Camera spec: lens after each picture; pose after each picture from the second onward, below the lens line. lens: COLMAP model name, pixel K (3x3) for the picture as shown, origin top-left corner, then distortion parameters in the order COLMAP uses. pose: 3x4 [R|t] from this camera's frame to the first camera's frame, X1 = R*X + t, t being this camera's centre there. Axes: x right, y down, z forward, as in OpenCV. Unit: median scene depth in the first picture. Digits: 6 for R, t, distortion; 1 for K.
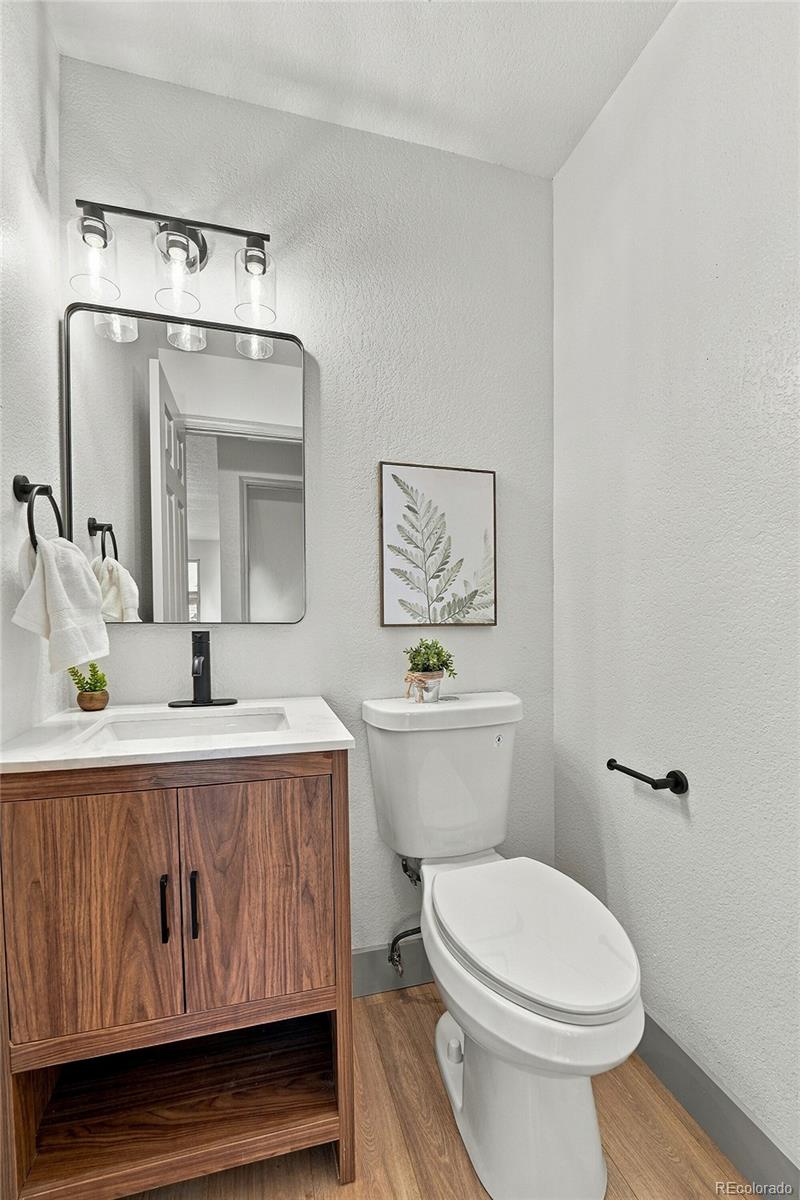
lens RADIAL K [[496.2, 0, 392.0], [0, 496.2, 632.4], [0, 0, 1]] dist [-0.010065, -0.000769]
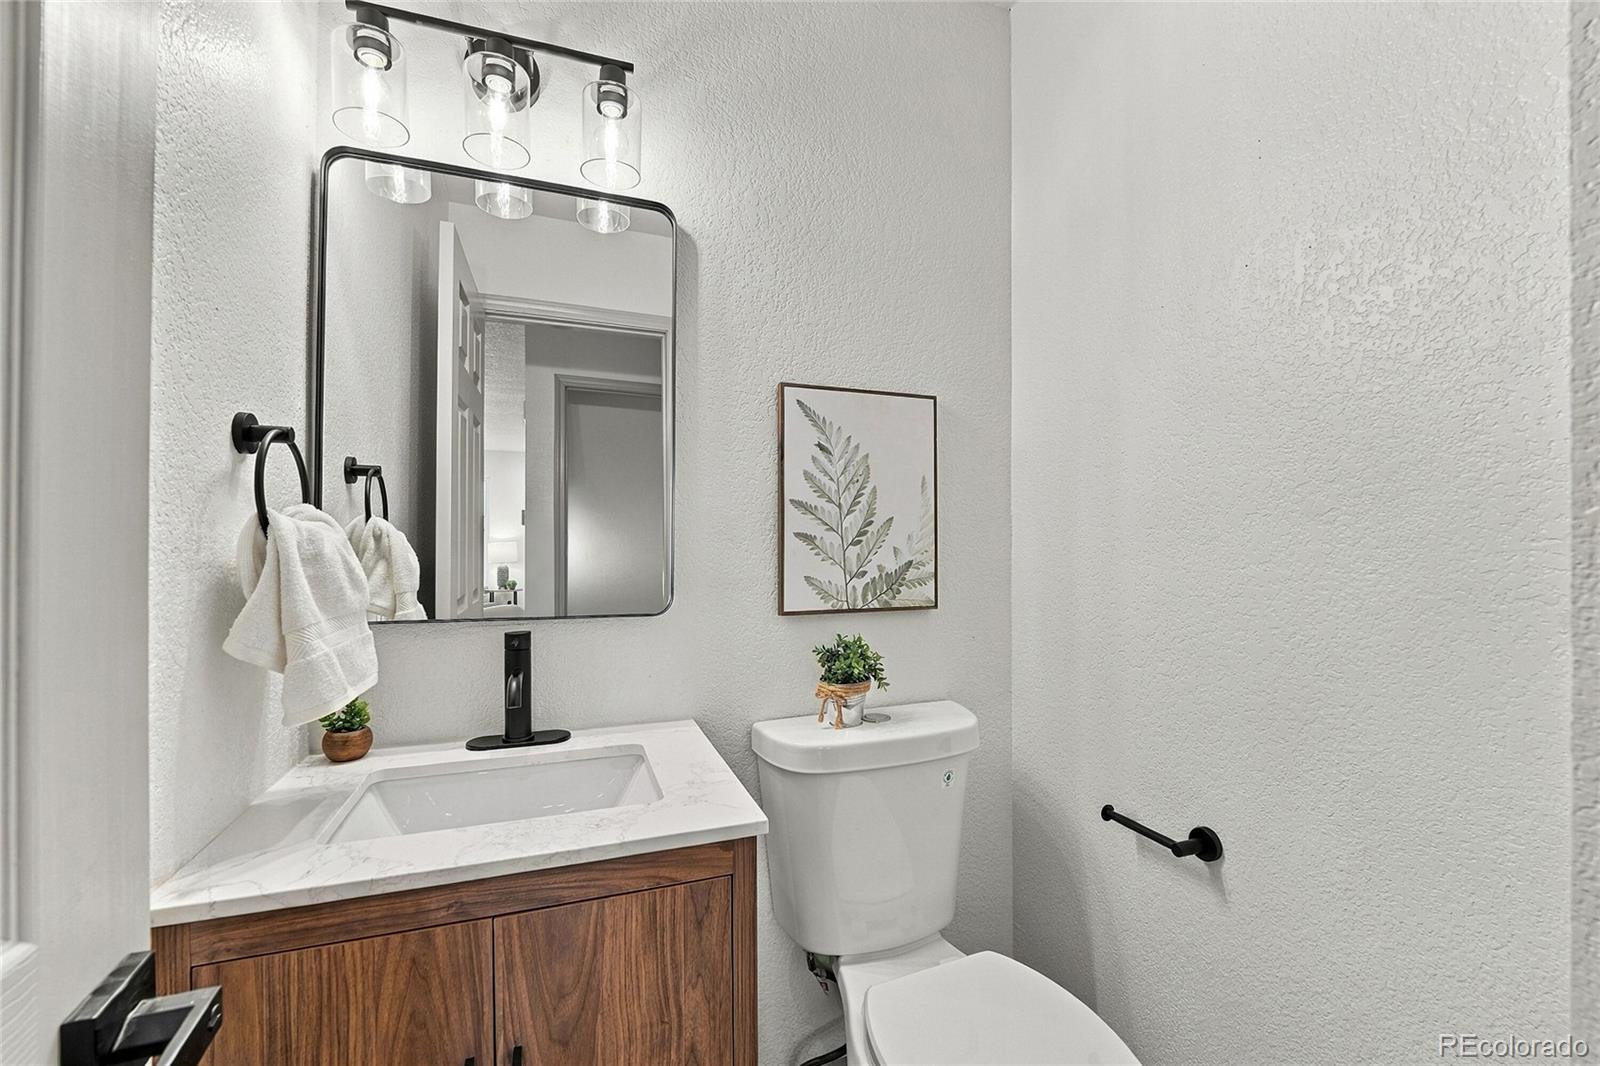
lens RADIAL K [[661.6, 0, 799.6], [0, 661.6, 545.3], [0, 0, 1]] dist [-0.010065, -0.000769]
pose [[0.997210, 0.003980, 0.074546, -0.077603], [-0.000915, 0.999154, -0.041105, -0.087376], [-0.074647, 0.040922, 0.996370, 0.083749]]
